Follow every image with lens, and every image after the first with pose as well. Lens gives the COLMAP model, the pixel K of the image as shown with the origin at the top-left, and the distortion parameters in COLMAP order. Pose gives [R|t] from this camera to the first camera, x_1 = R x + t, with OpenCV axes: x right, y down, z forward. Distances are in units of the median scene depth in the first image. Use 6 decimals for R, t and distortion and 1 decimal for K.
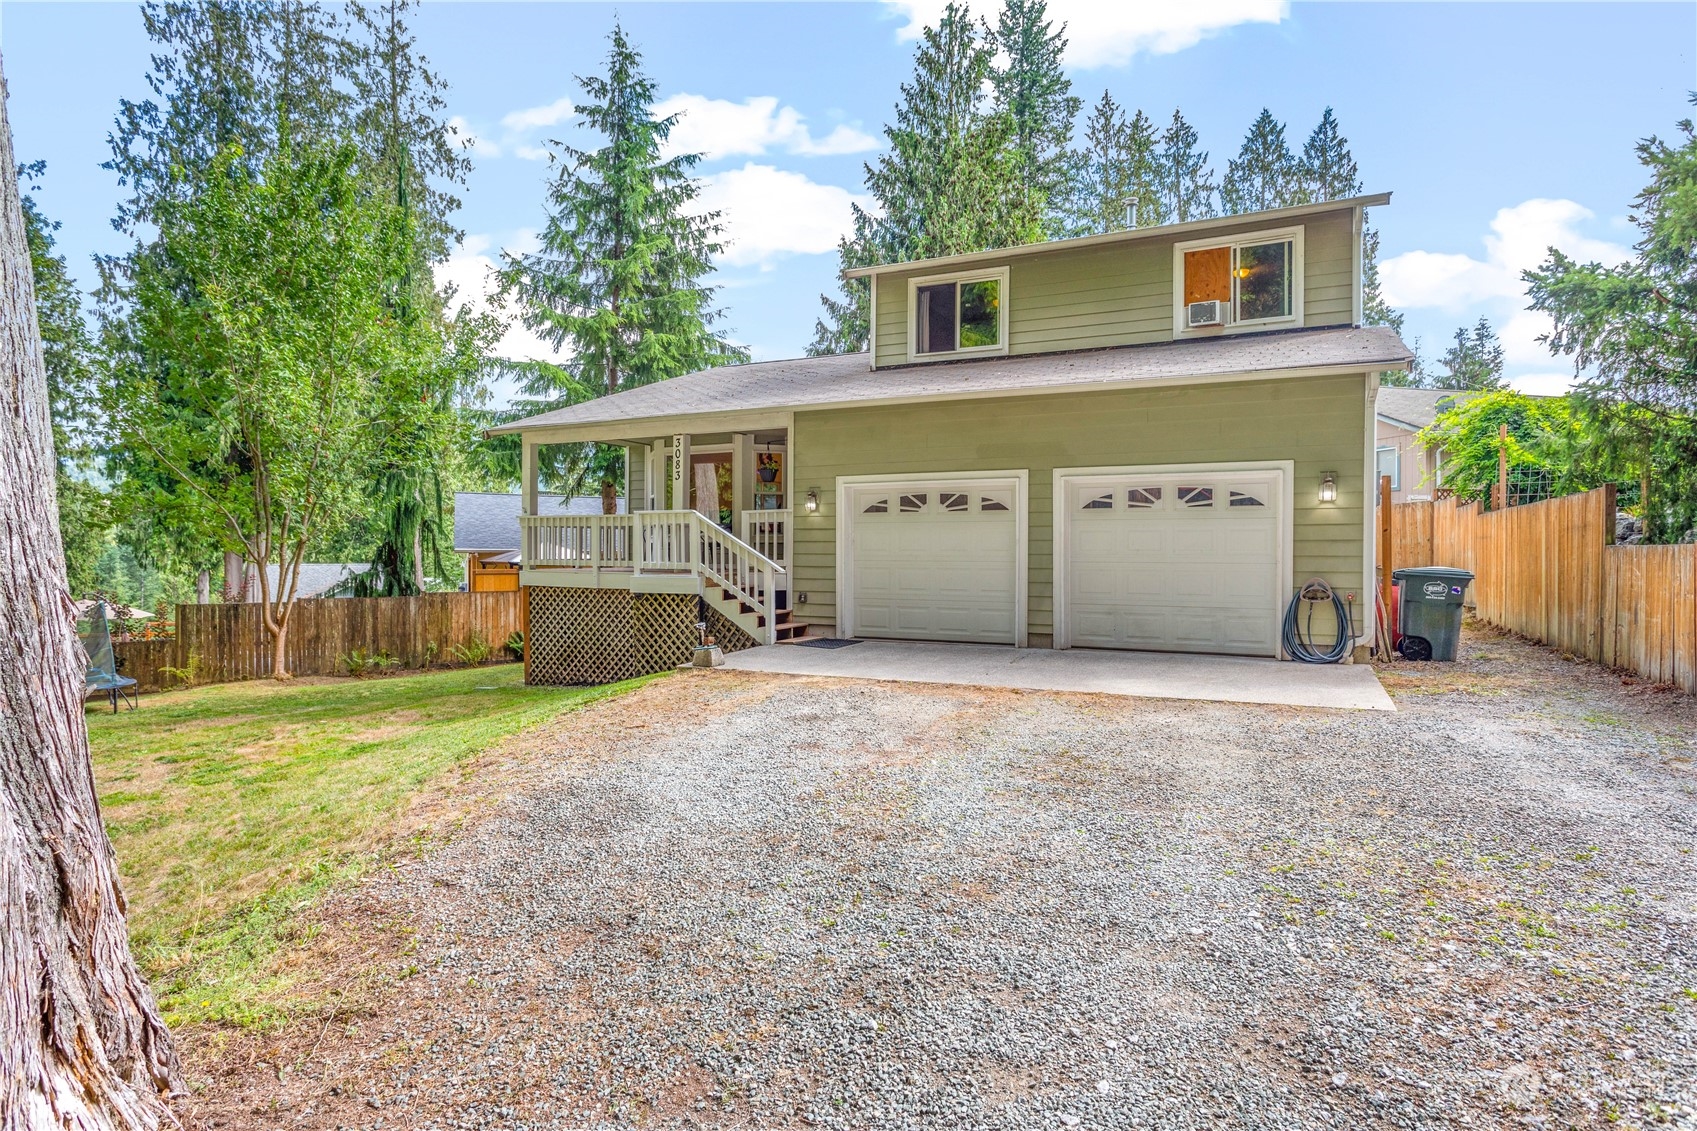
lens RADIAL K [[943.1, 0, 820.1], [0, 943.1, 559.6], [0, 0, 1]] dist [-0.001559, -0.000072]
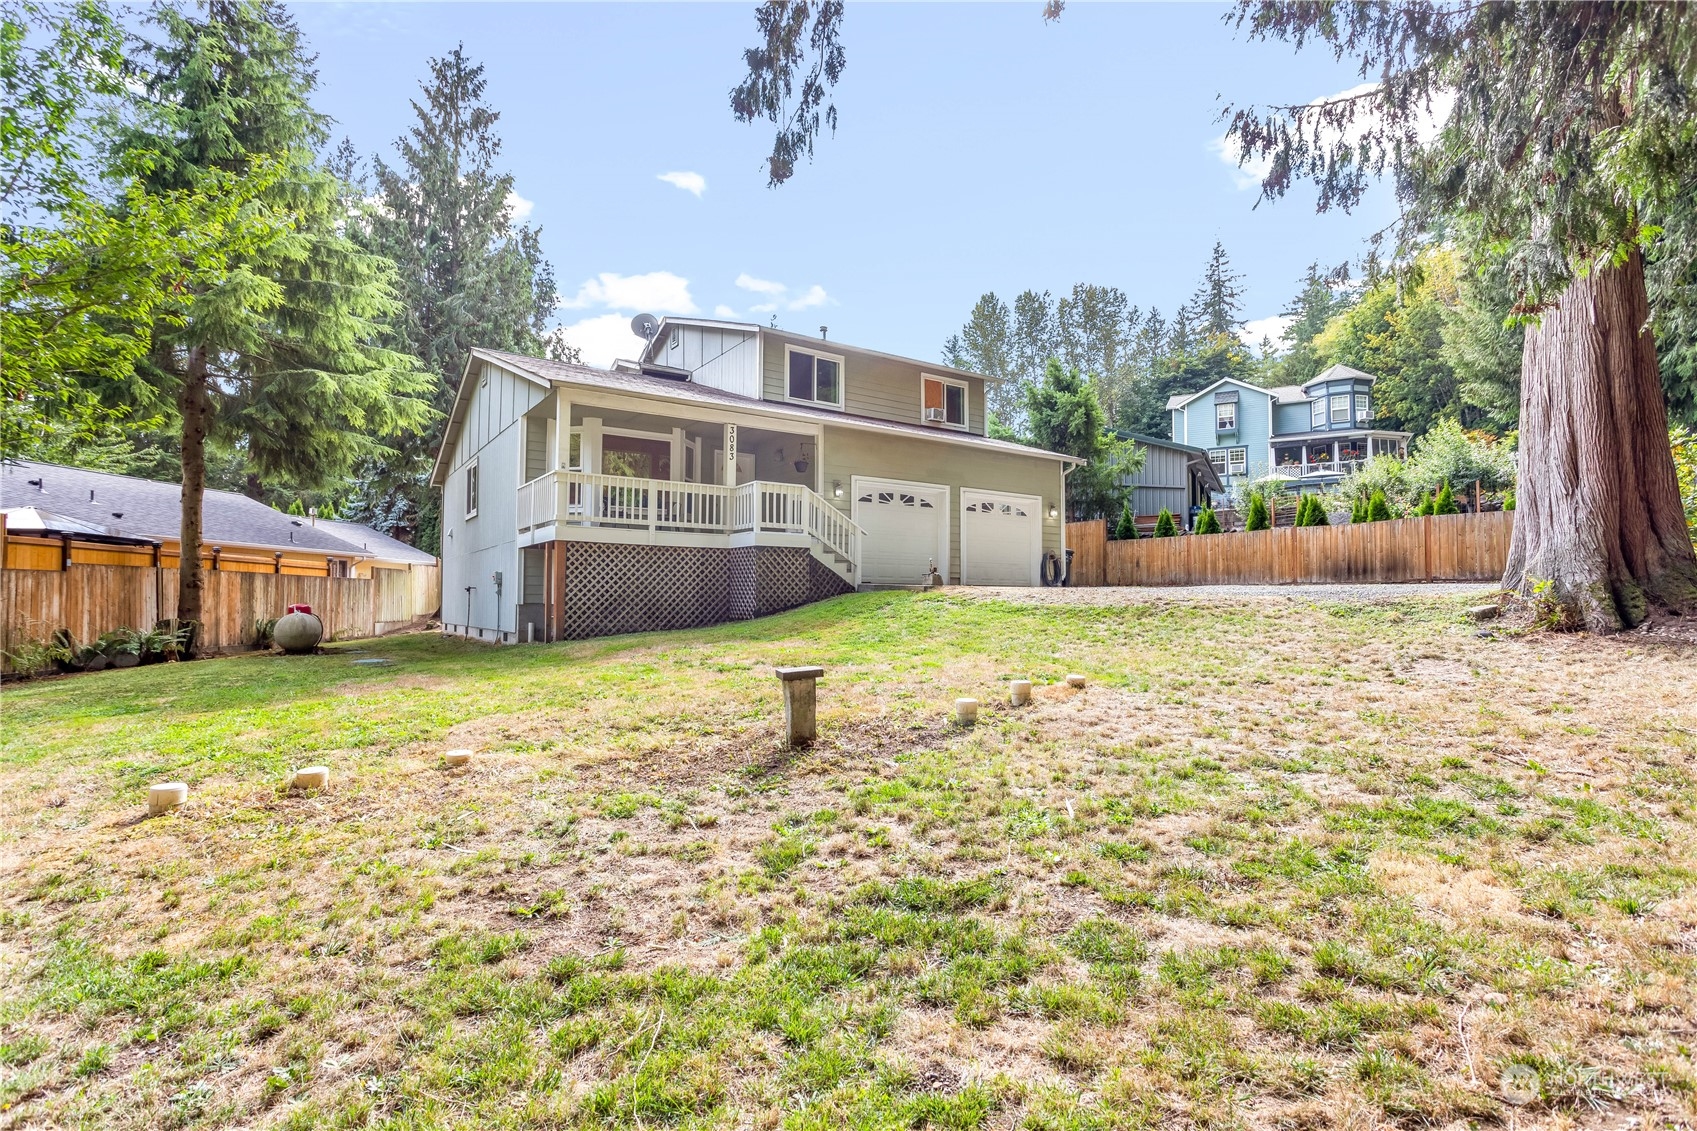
lens RADIAL K [[829.4, 0, 850.7], [0, 829.4, 572.7], [0, 0, 1]] dist [0.001962, 0.000797]
pose [[0.471182, 0.030341, 0.881514, -1.138046], [0.003707, 0.999331, -0.036377, 0.114449], [-0.882028, 0.020408, 0.470754, 0.388589]]
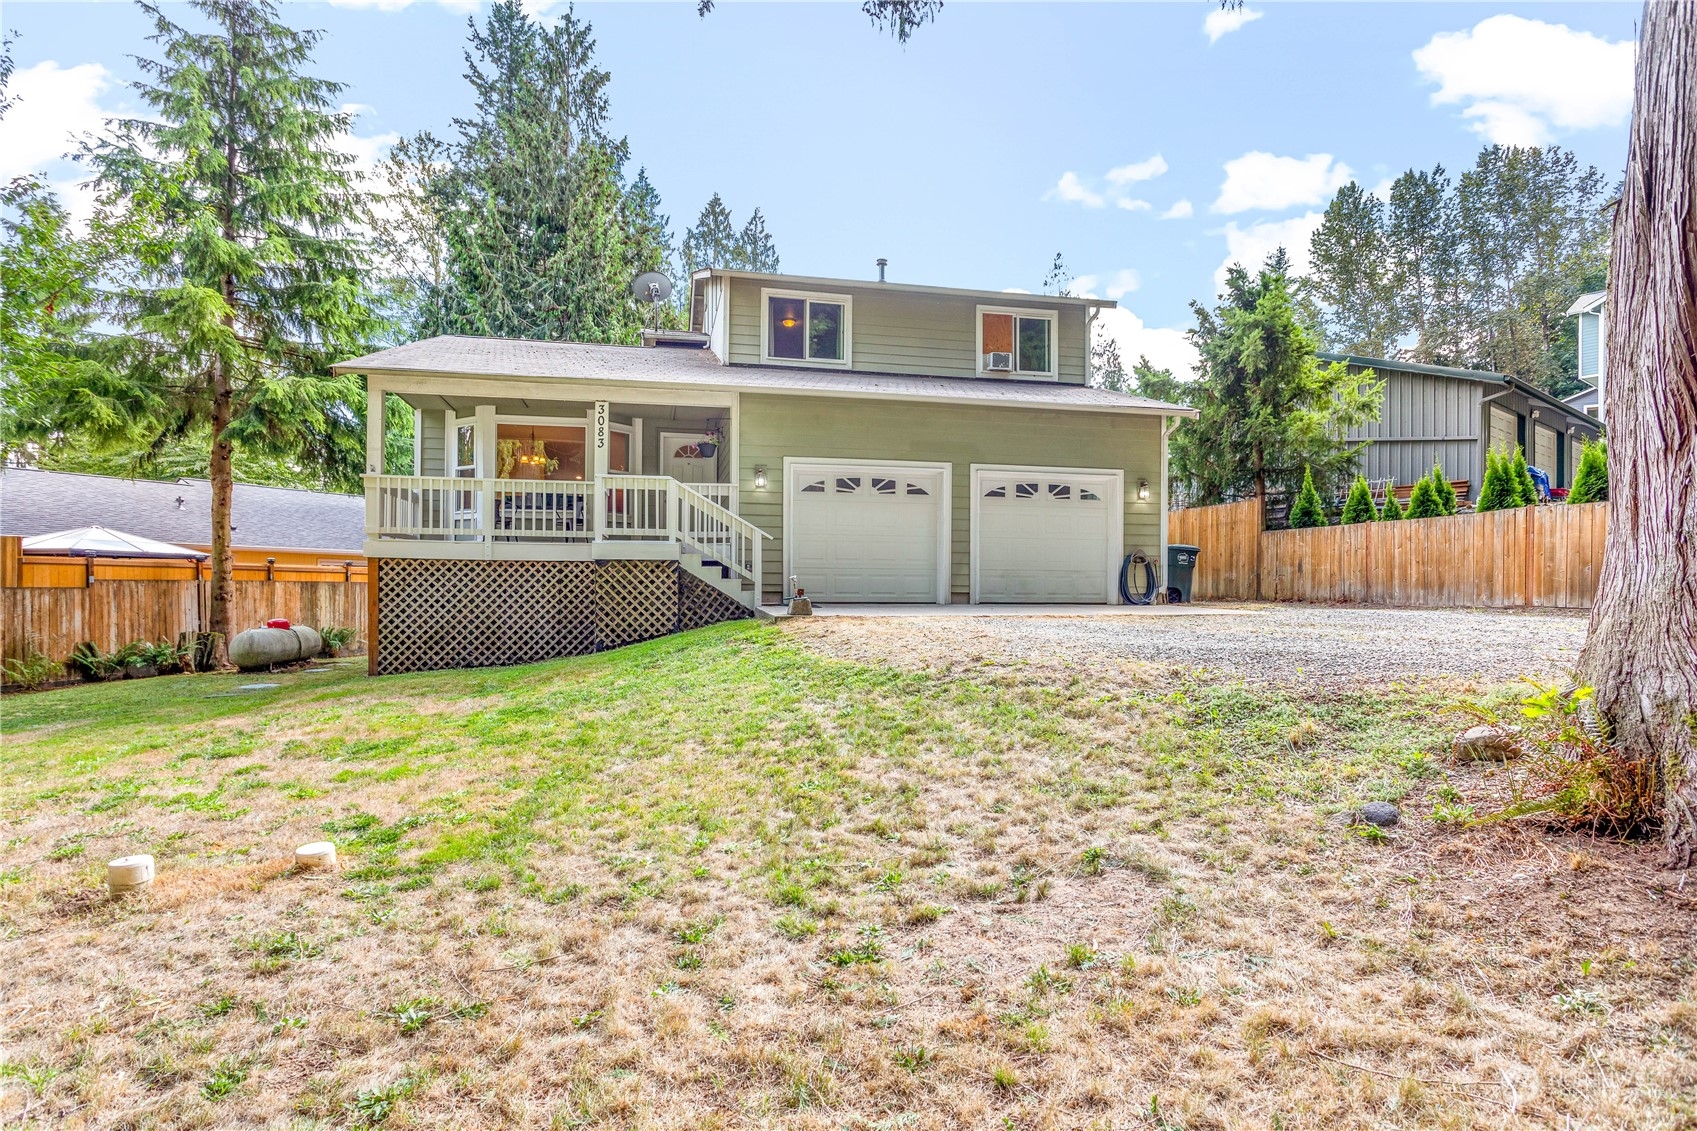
lens RADIAL K [[919.1, 0, 837.4], [0, 919.1, 584.7], [0, 0, 1]] dist [0.000838, -0.000027]
pose [[0.778054, 0.004210, 0.628183, -0.611084], [-0.000508, 0.999981, -0.006073, 0.068504], [-0.628197, 0.004406, 0.778042, 0.124721]]
